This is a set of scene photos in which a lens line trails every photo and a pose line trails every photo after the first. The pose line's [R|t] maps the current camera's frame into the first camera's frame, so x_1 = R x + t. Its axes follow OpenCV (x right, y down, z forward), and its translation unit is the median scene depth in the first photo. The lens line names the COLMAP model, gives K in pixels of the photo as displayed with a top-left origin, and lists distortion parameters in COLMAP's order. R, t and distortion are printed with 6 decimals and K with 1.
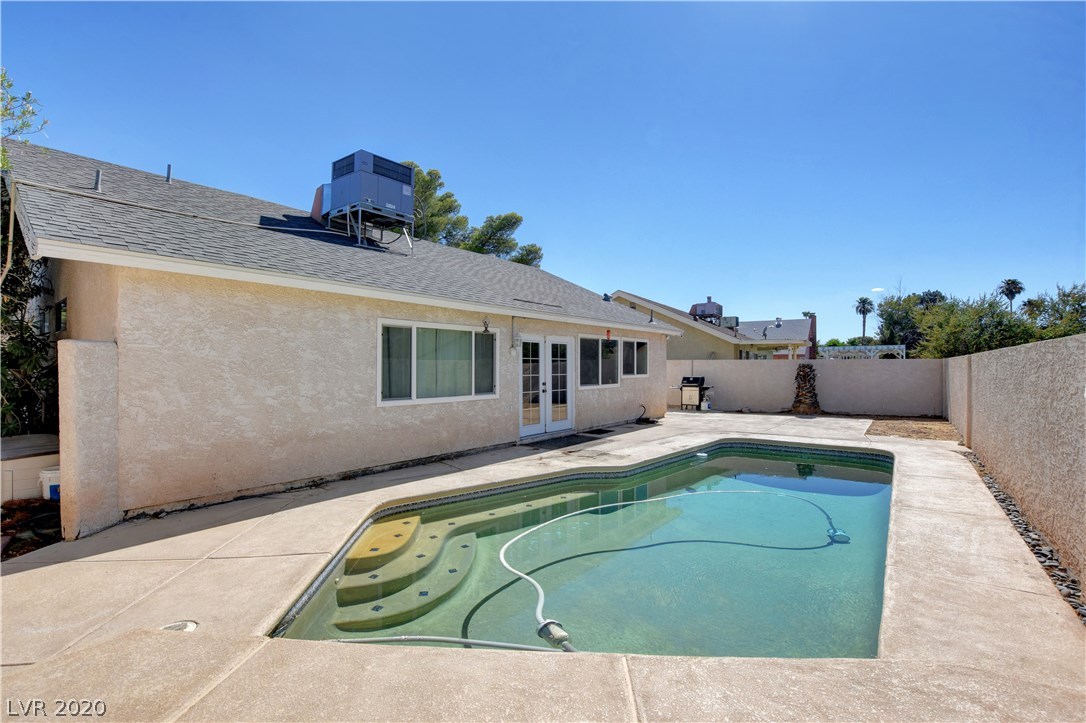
lens RADIAL K [[489.0, 0, 551.0], [0, 489.0, 363.2], [0, 0, 1]] dist [-0.035592, 0.004862]
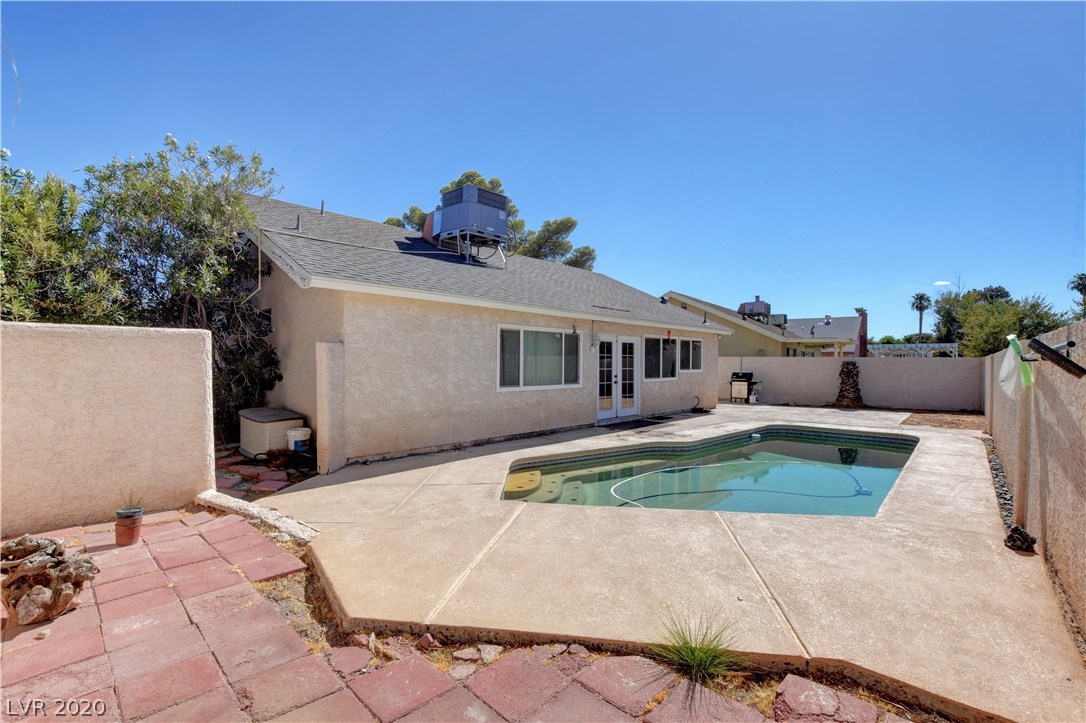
lens RADIAL K [[489.0, 0, 551.0], [0, 489.0, 363.2], [0, 0, 1]] dist [-0.035592, 0.004862]
pose [[0.996362, 0.007320, -0.084905, -0.063486], [-0.006552, 0.999935, 0.009322, 0.000170], [0.084968, -0.008732, 0.996345, -0.179898]]
